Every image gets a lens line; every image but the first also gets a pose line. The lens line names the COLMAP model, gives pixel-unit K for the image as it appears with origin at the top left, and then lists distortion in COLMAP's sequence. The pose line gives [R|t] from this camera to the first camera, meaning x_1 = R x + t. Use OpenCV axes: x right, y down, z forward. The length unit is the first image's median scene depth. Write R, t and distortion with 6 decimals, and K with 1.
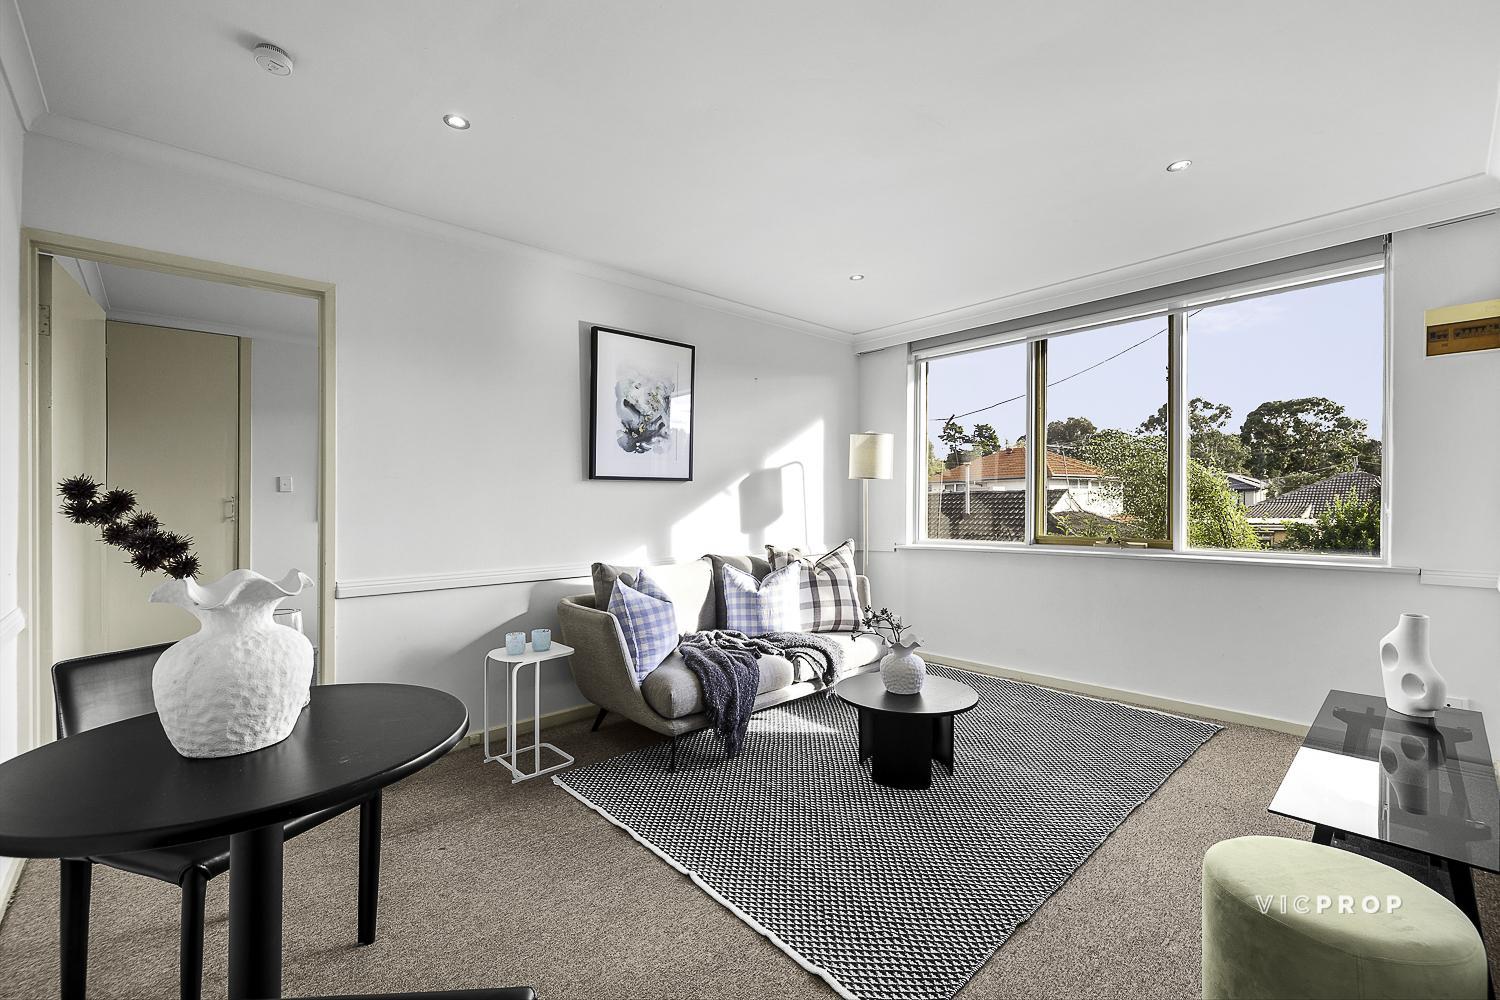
lens RADIAL K [[636.1, 0, 750.0], [0, 636.1, 500.0], [0, 0, 1]] dist [-0.002854, -0.000059]
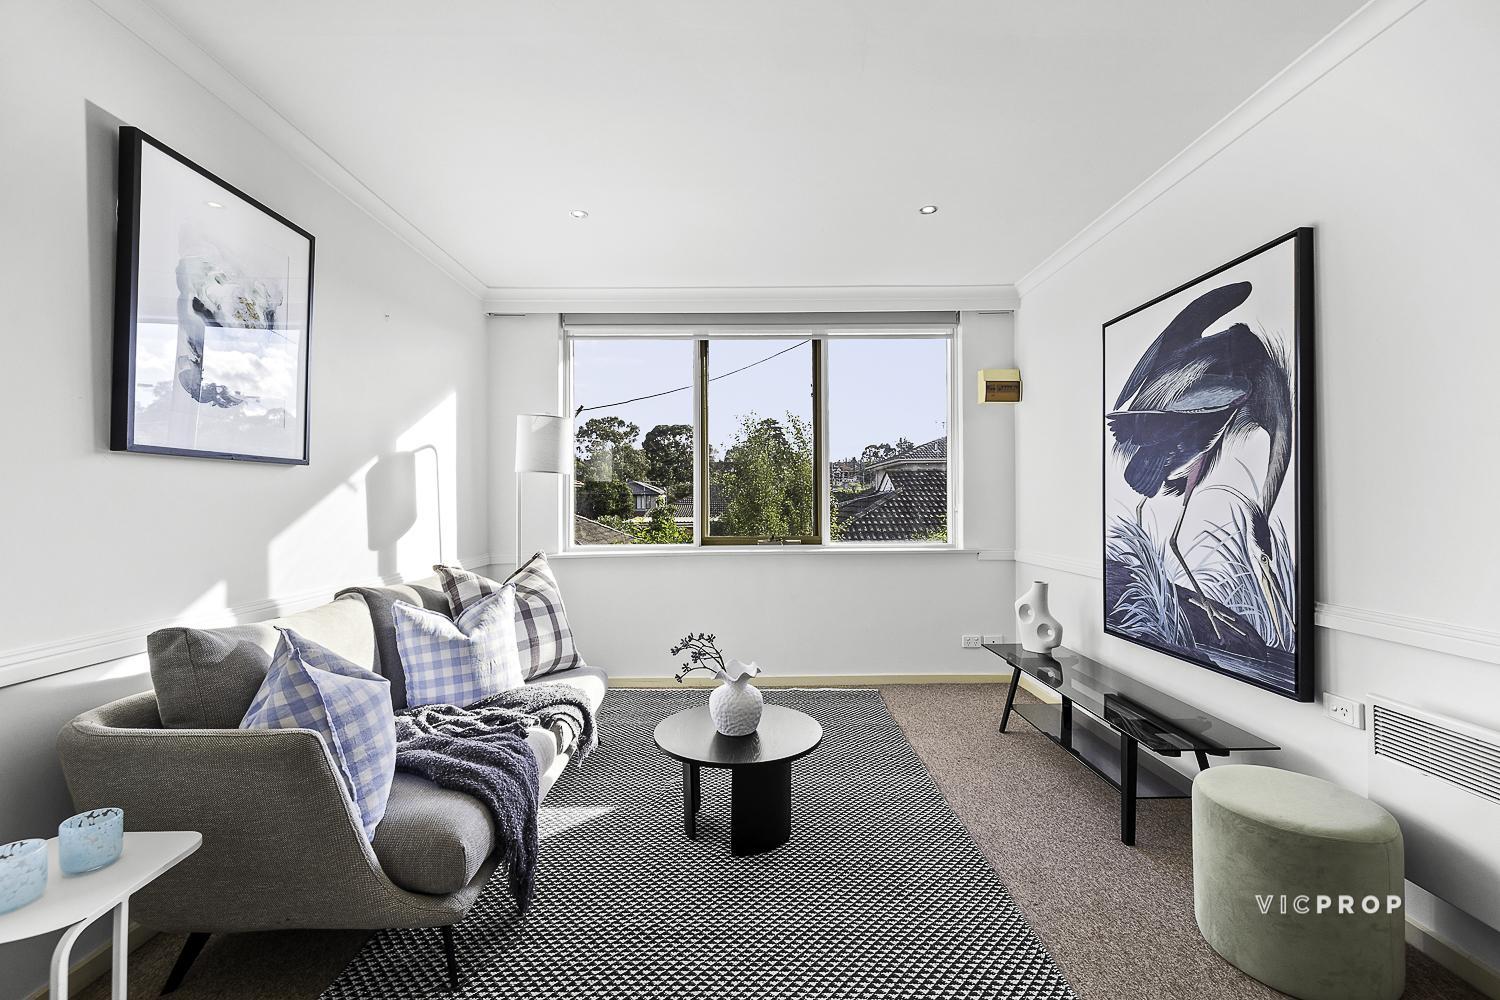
lens RADIAL K [[636.1, 0, 750.0], [0, 636.1, 500.0], [0, 0, 1]] dist [-0.002854, -0.000059]
pose [[0.667039, 0.005264, 0.745004, -0.275365], [-0.002819, 0.999986, -0.004541, 0.003819], [-0.745017, 0.000929, 0.667045, 0.330605]]
